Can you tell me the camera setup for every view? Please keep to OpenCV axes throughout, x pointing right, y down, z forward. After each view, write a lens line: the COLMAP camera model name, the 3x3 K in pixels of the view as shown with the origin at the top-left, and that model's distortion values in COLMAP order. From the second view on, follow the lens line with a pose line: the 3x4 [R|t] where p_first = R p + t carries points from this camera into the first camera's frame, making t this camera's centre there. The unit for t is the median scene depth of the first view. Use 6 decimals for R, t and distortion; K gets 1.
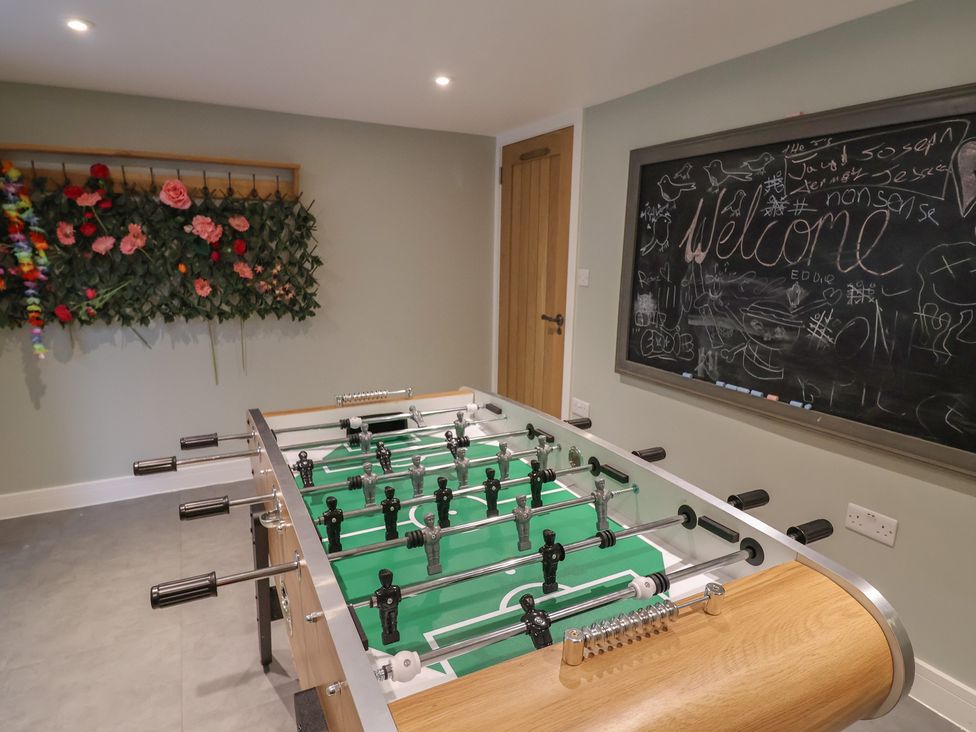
lens RADIAL K [[586.0, 0, 487.7], [0, 586.0, 364.7], [0, 0, 1]] dist [0.004143, -0.000709]
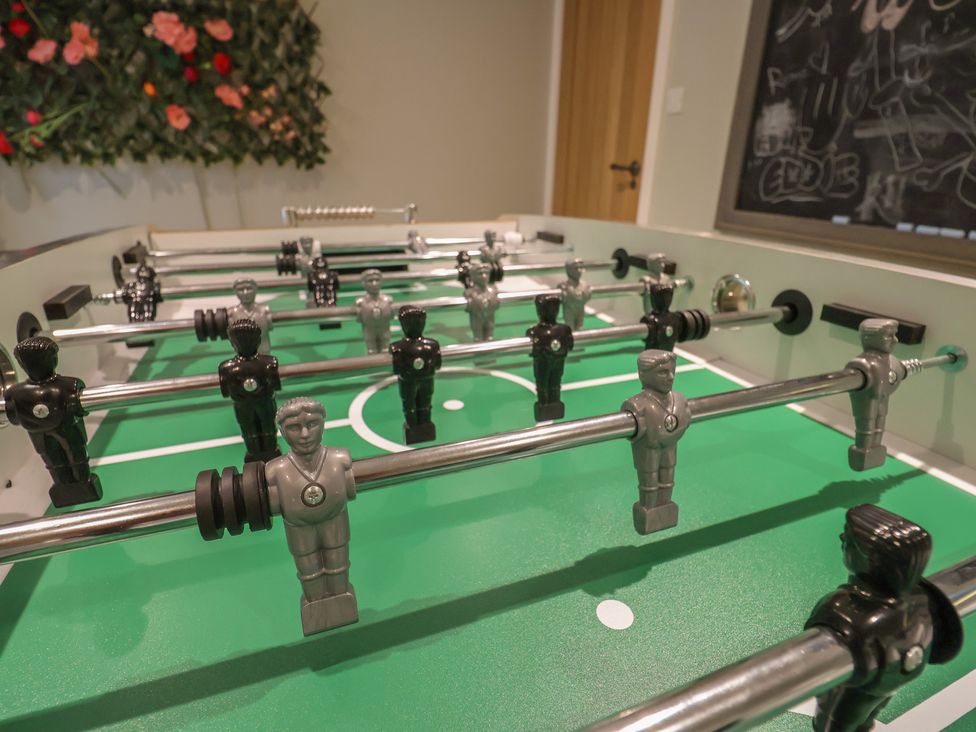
lens RADIAL K [[517.1, 0, 487.7], [0, 517.1, 367.0], [0, 0, 1]] dist [-0.002940, -0.001753]
pose [[0.995641, 0.031364, -0.087840, -0.001664], [-0.016468, 0.986083, 0.165439, 0.082660], [0.091806, -0.163271, 0.982300, 0.324203]]
